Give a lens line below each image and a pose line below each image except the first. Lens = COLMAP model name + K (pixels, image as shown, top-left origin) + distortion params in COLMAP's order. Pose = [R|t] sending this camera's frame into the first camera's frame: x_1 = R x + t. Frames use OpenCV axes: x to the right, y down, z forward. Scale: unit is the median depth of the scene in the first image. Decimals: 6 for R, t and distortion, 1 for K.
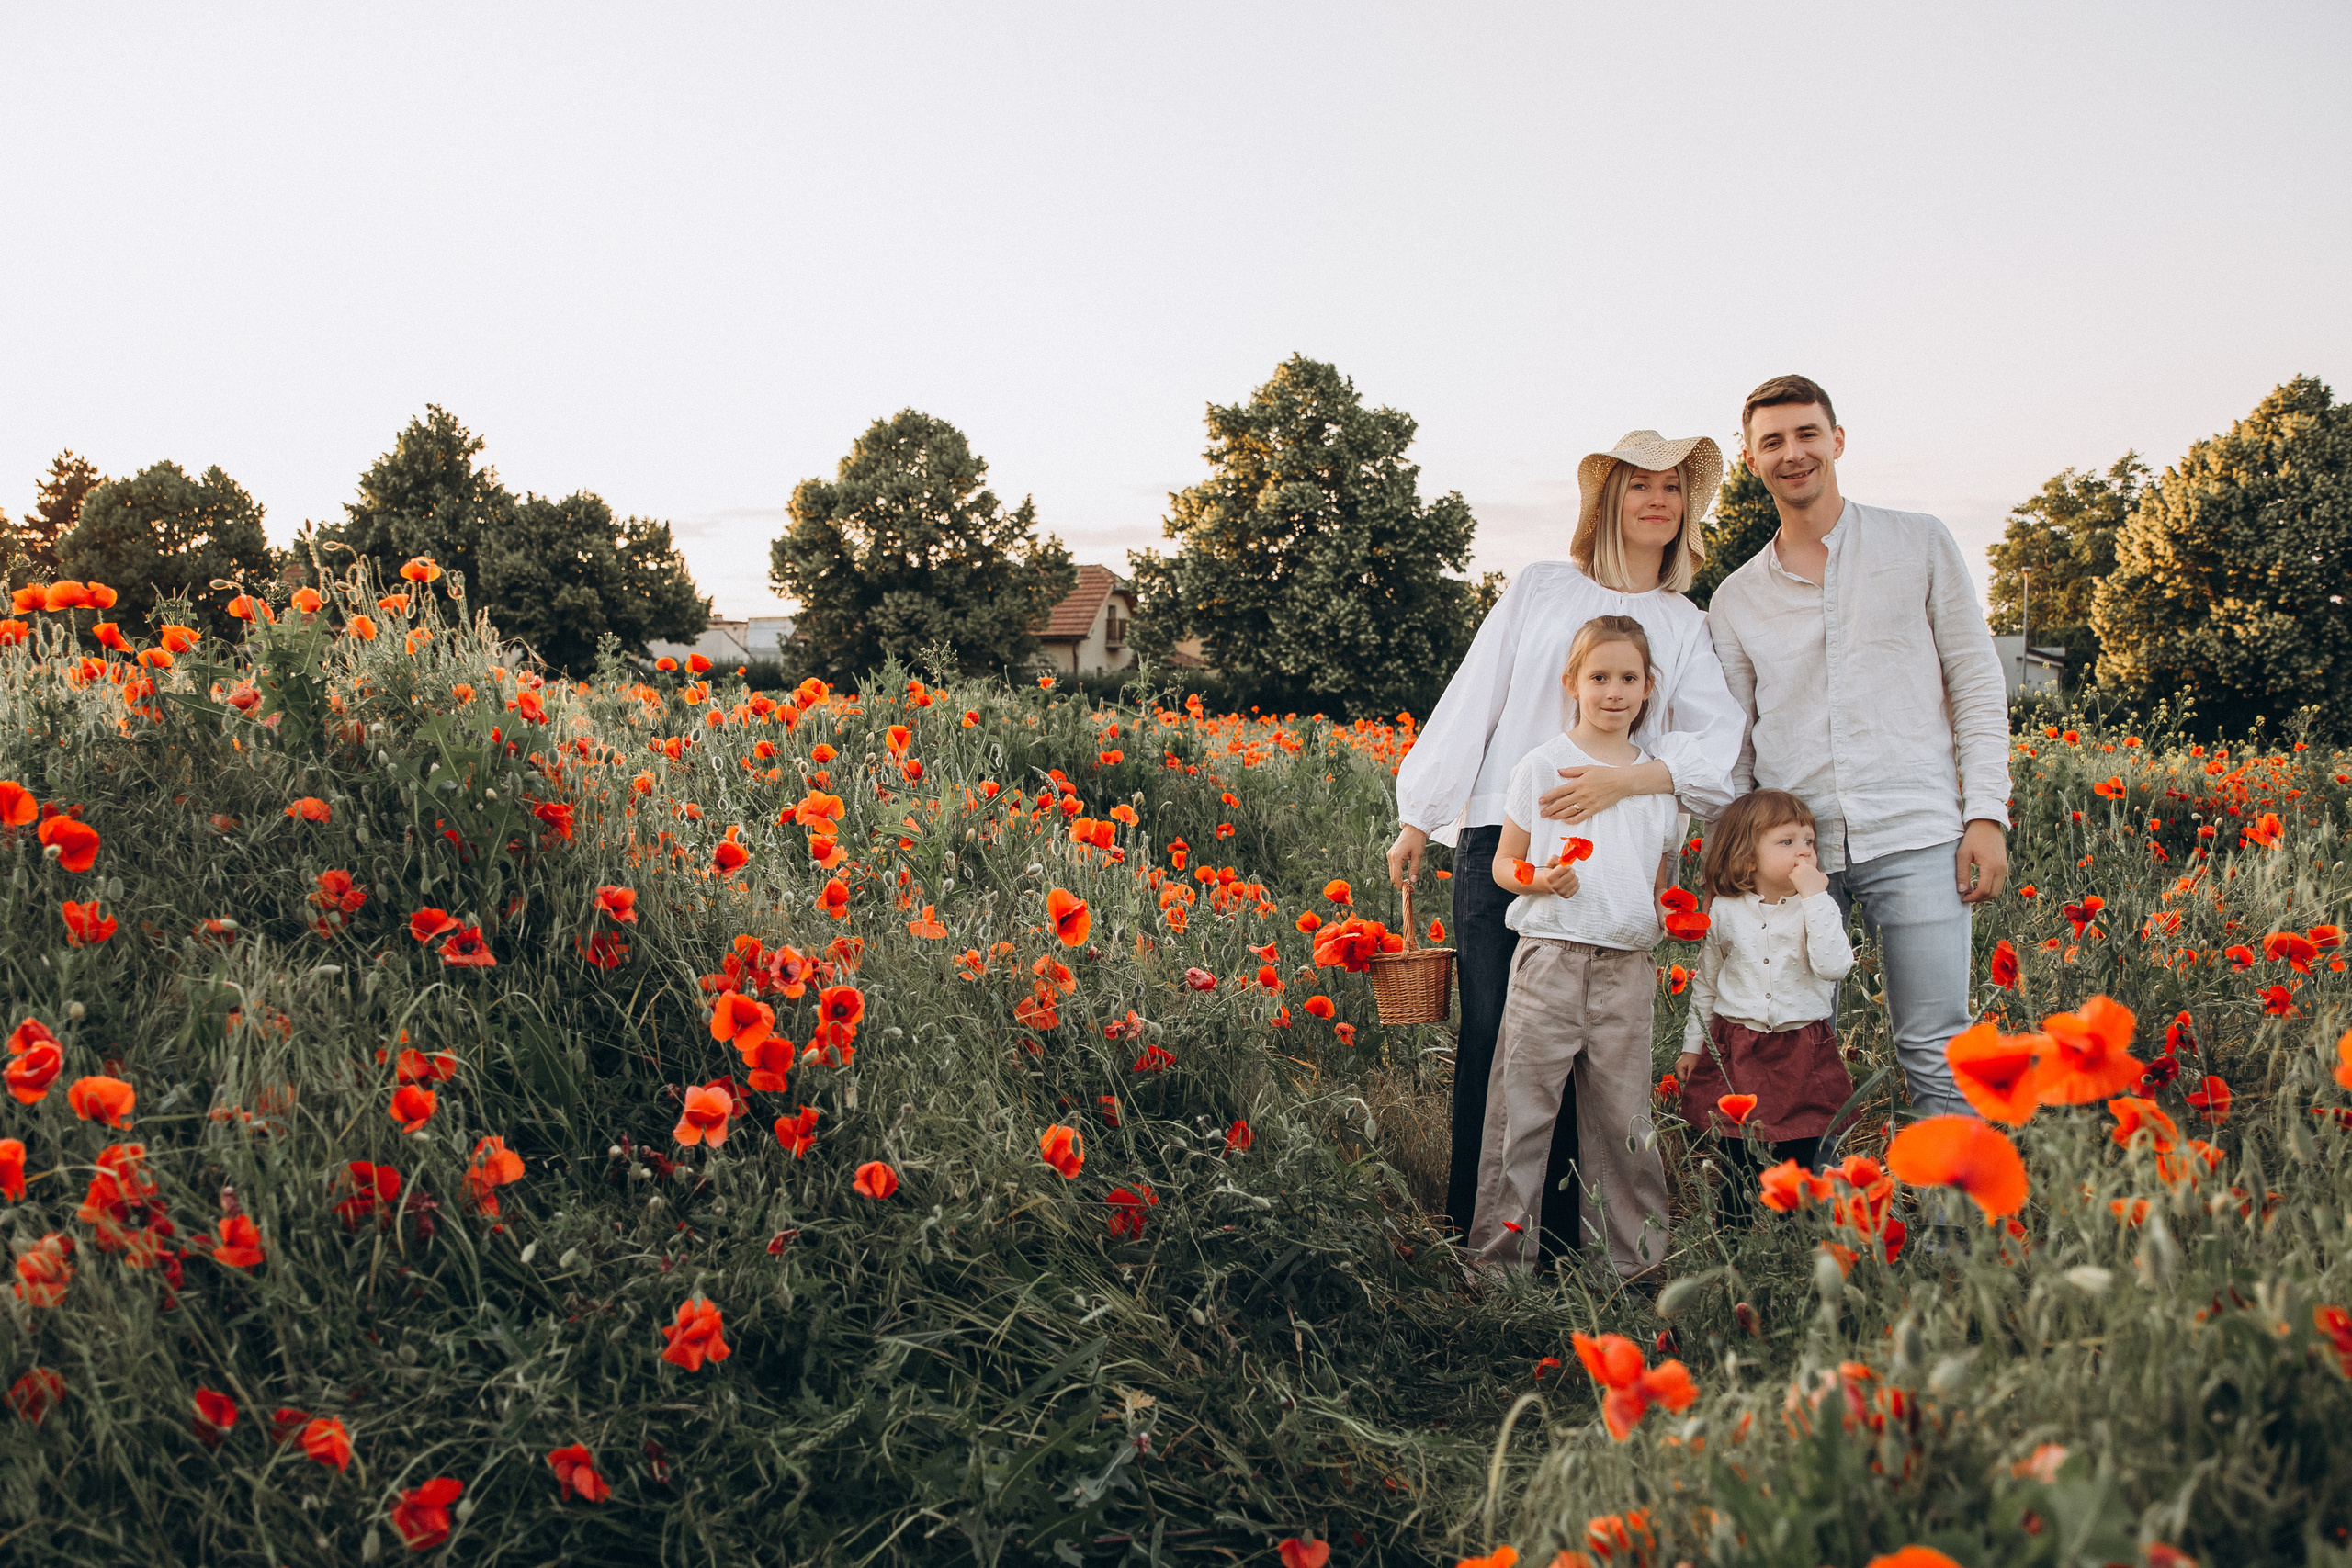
lens RADIAL K [[1628.1, 0, 1167.1], [0, 1628.1, 796.3], [0, 0, 1]] dist [-0.060298, 0.012198]
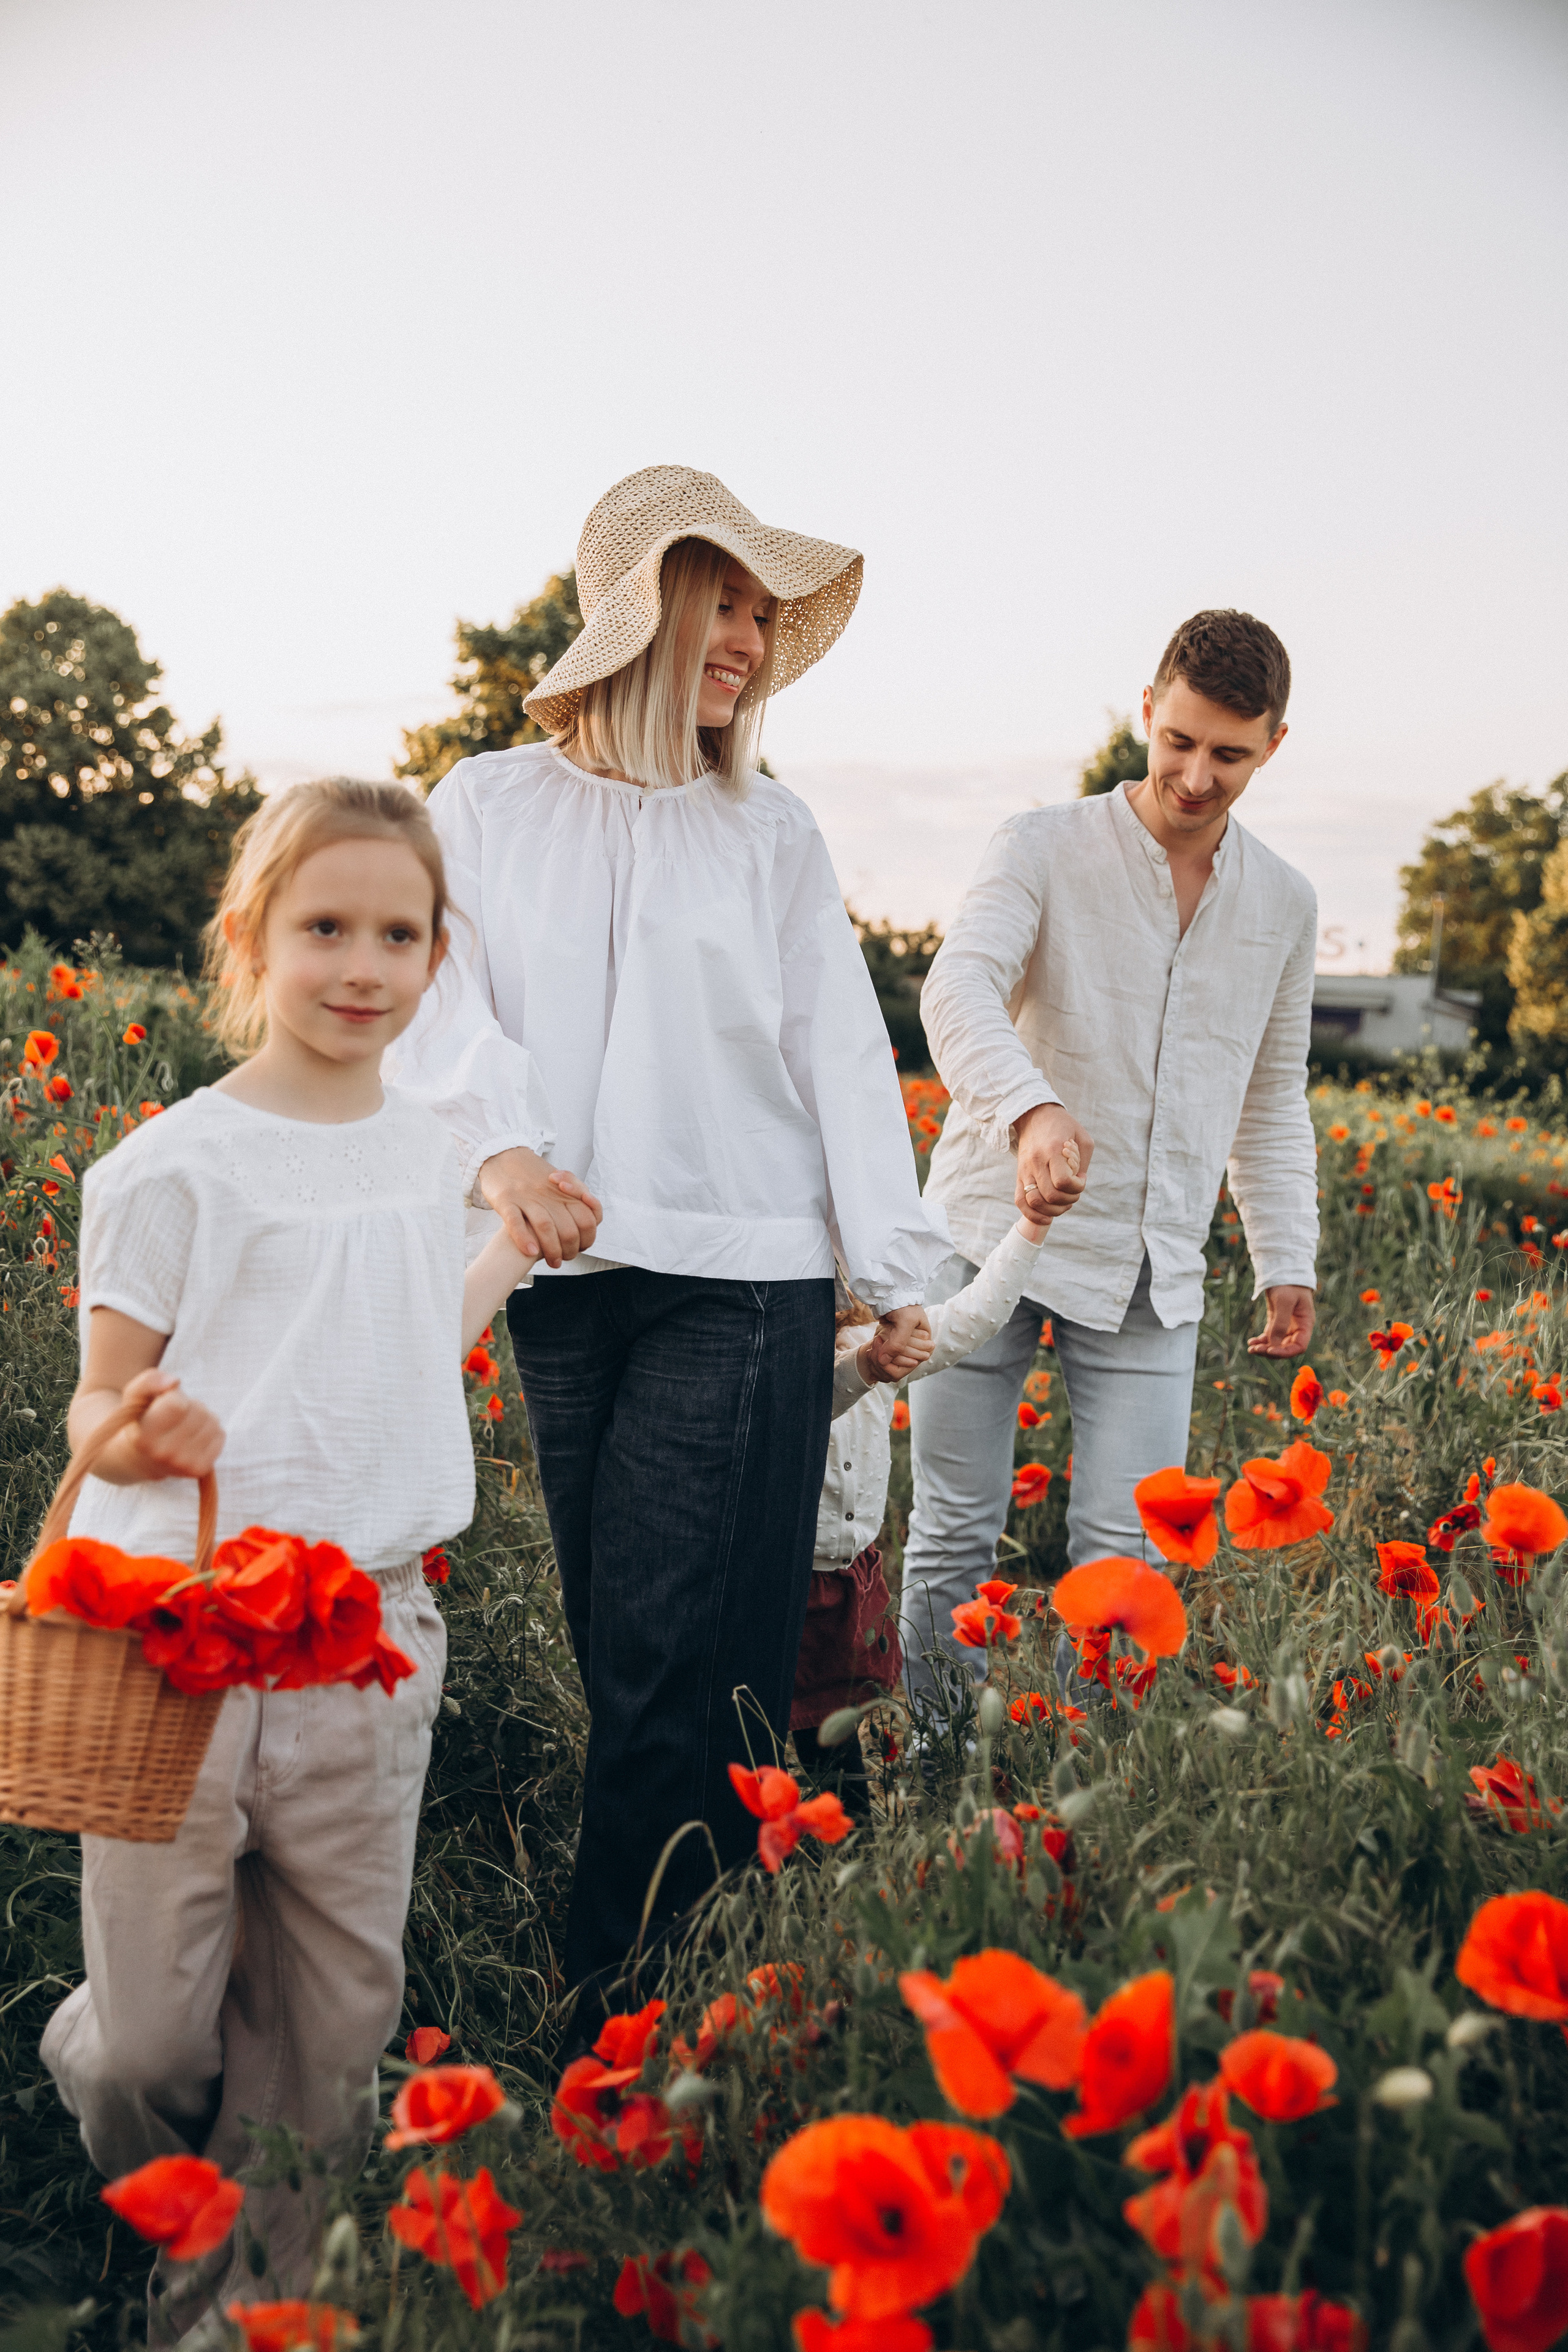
lens RADIAL K [[2471.6, 0, 796.6], [0, 2471.6, 1181.8], [0, 0, 1]] dist [-0.056715, 0.000000]
pose [[0.985711, 0.047792, 0.161525, 0.008132], [-0.059012, 0.996113, 0.065395, -0.058602], [-0.157772, -0.073993, 0.984699, -0.215334]]
